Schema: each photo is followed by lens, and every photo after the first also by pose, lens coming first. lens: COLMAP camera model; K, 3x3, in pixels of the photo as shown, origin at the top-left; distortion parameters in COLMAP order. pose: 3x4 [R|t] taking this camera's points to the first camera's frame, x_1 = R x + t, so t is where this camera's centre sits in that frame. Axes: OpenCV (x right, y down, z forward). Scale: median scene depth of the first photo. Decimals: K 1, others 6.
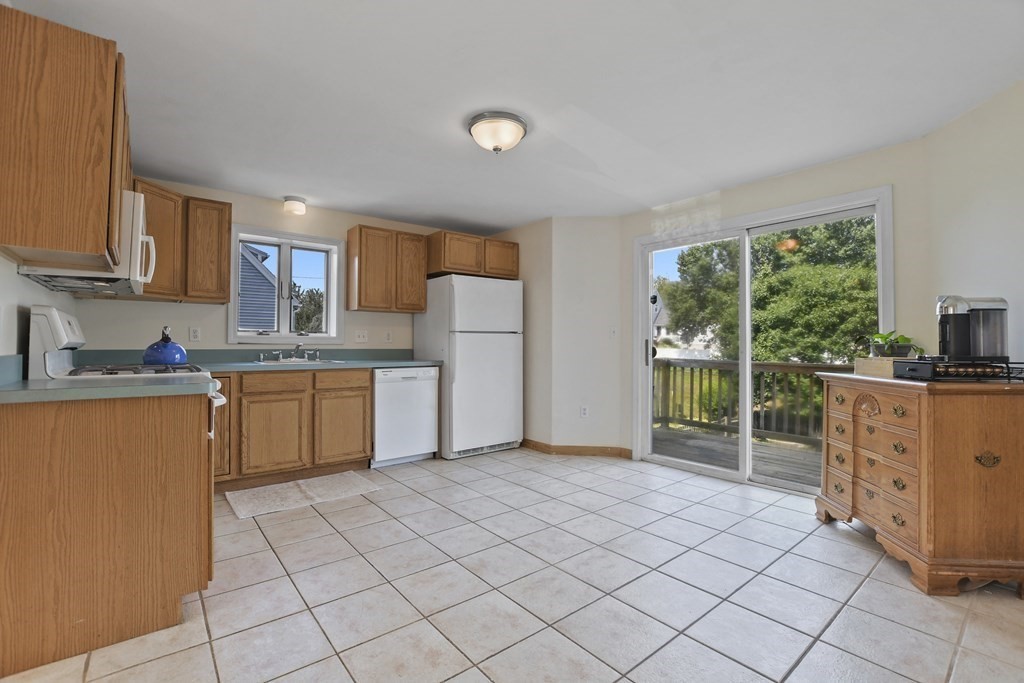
lens RADIAL K [[456.0, 0, 509.7], [0, 456.0, 338.3], [0, 0, 1]] dist [-0.023534, 0.004570]
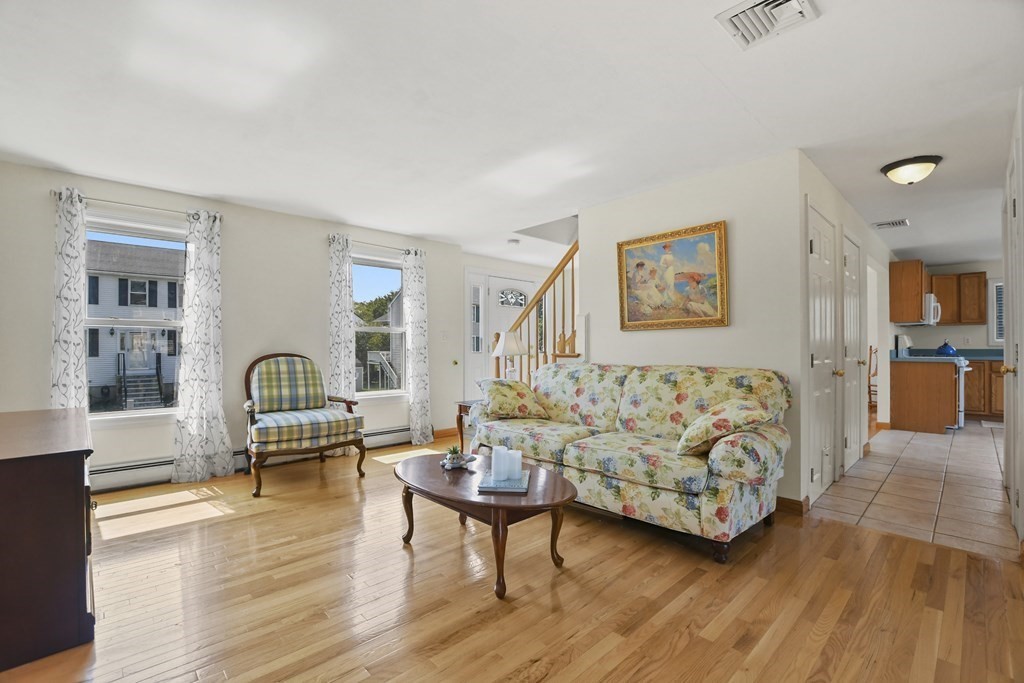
lens RADIAL K [[456.0, 0, 510.6], [0, 456.0, 341.4], [0, 0, 1]] dist [-0.023534, 0.004570]
pose [[0.099905, -0.005445, -0.994982, 1.022439], [0.014349, 0.999889, -0.004031, -0.027359], [0.994894, -0.013874, 0.099972, -1.148688]]
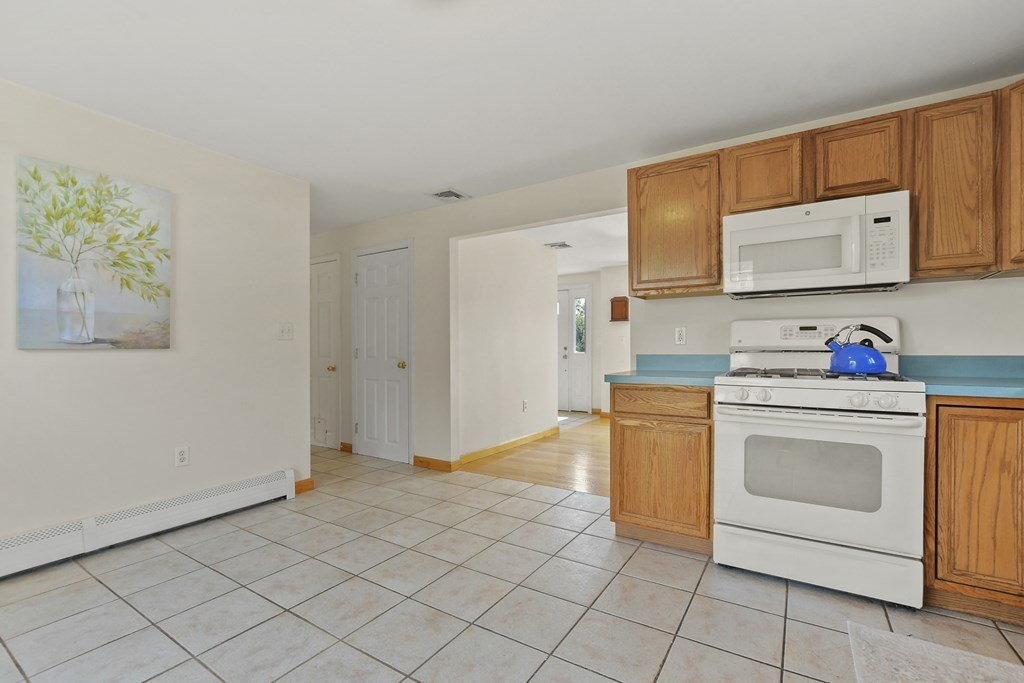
lens RADIAL K [[456.0, 0, 509.7], [0, 456.0, 348.3], [0, 0, 1]] dist [-0.023534, 0.004570]
pose [[-0.948562, 0.001311, -0.316589, 0.039291], [0.006416, 0.999866, -0.015081, 0.016967], [0.316527, -0.016336, -0.948443, 1.123425]]
